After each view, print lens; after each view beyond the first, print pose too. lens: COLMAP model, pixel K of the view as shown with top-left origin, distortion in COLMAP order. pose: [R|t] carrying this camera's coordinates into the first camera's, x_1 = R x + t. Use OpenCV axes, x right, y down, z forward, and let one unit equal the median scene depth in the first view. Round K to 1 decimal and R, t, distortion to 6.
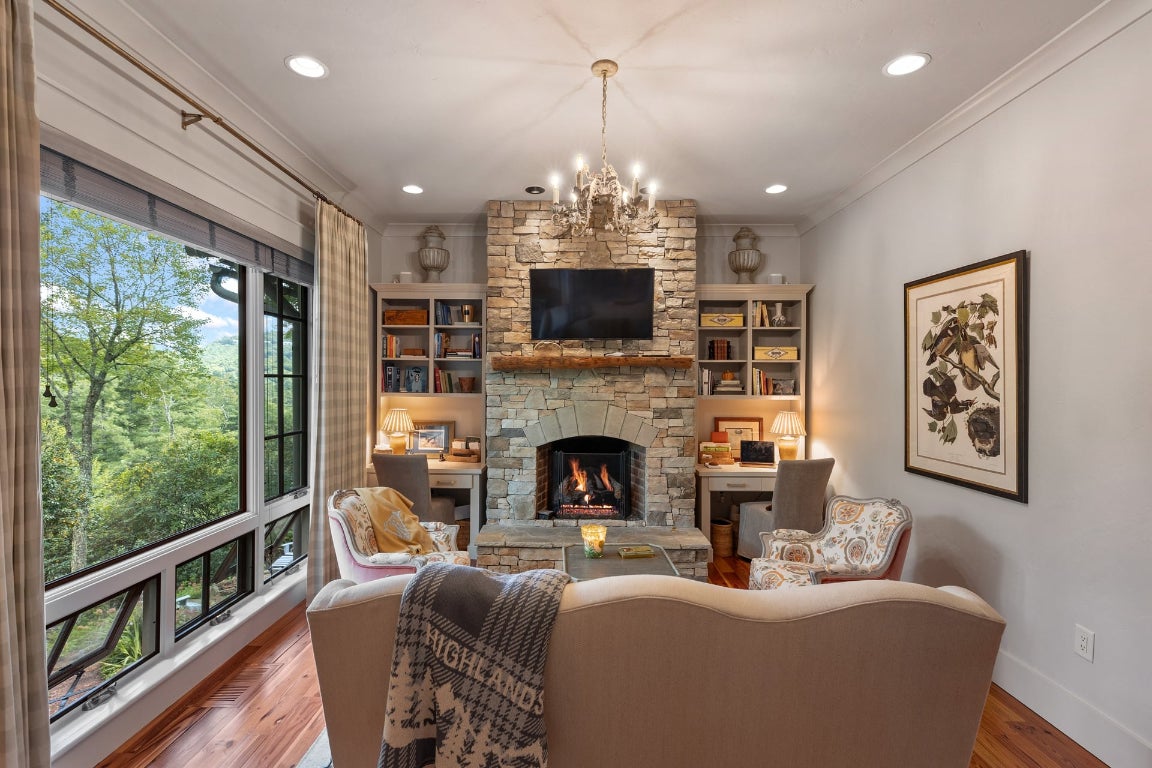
lens RADIAL K [[530.4, 0, 581.1], [0, 530.4, 381.1], [0, 0, 1]] dist [0.007997, -0.002503]
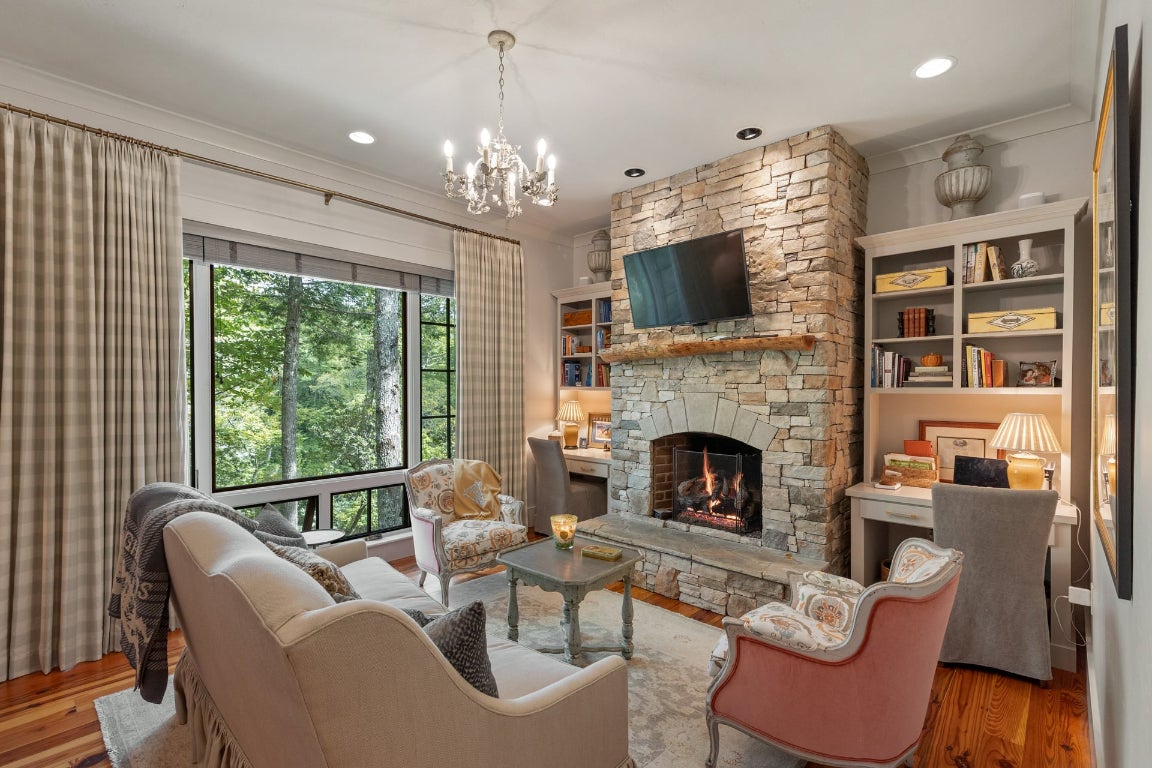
lens RADIAL K [[530.4, 0, 586.7], [0, 530.4, 392.2], [0, 0, 1]] dist [0.007997, -0.002503]
pose [[0.740365, 0.001386, -0.672204, 0.472344], [0.003488, 0.999976, 0.005903, 0.030234], [0.672196, -0.006715, 0.740343, 0.216417]]
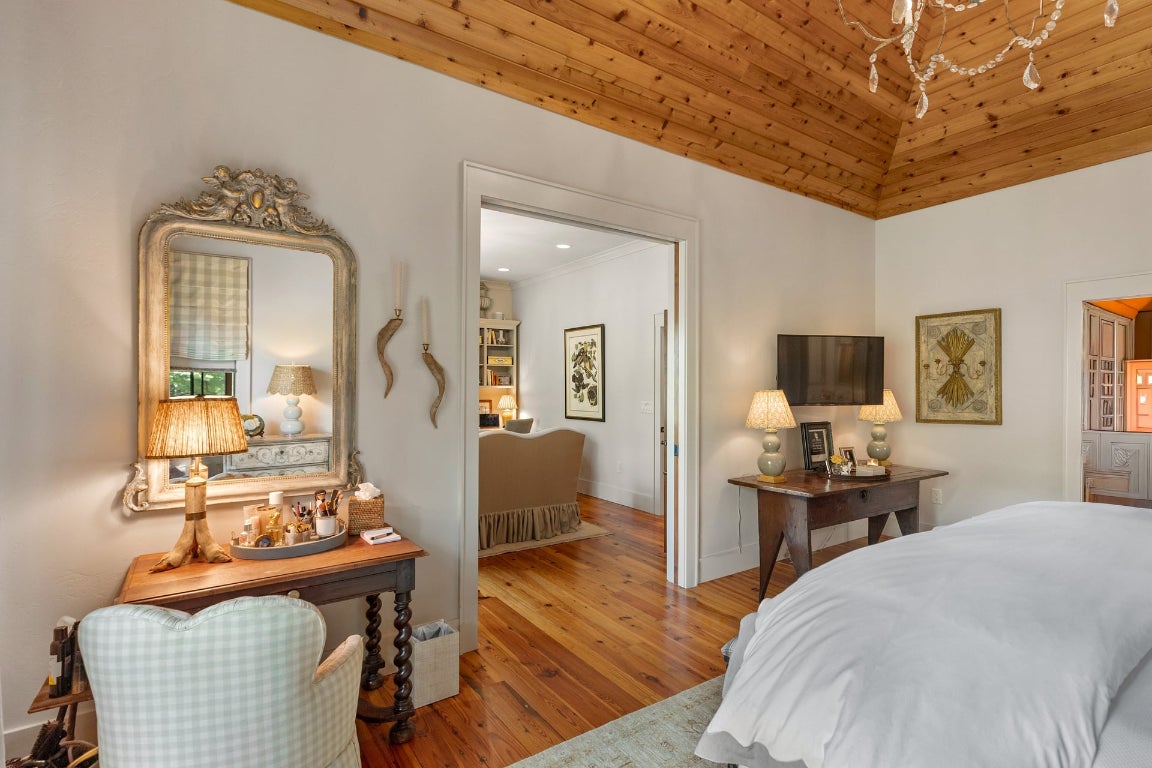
lens RADIAL K [[530.4, 0, 580.6], [0, 530.4, 384.9], [0, 0, 1]] dist [0.007997, -0.002503]
pose [[0.843326, -0.007683, 0.537348, -0.360988], [0.006436, 0.999970, 0.004196, 0.021700], [-0.537364, -0.000080, 0.843350, -0.621406]]
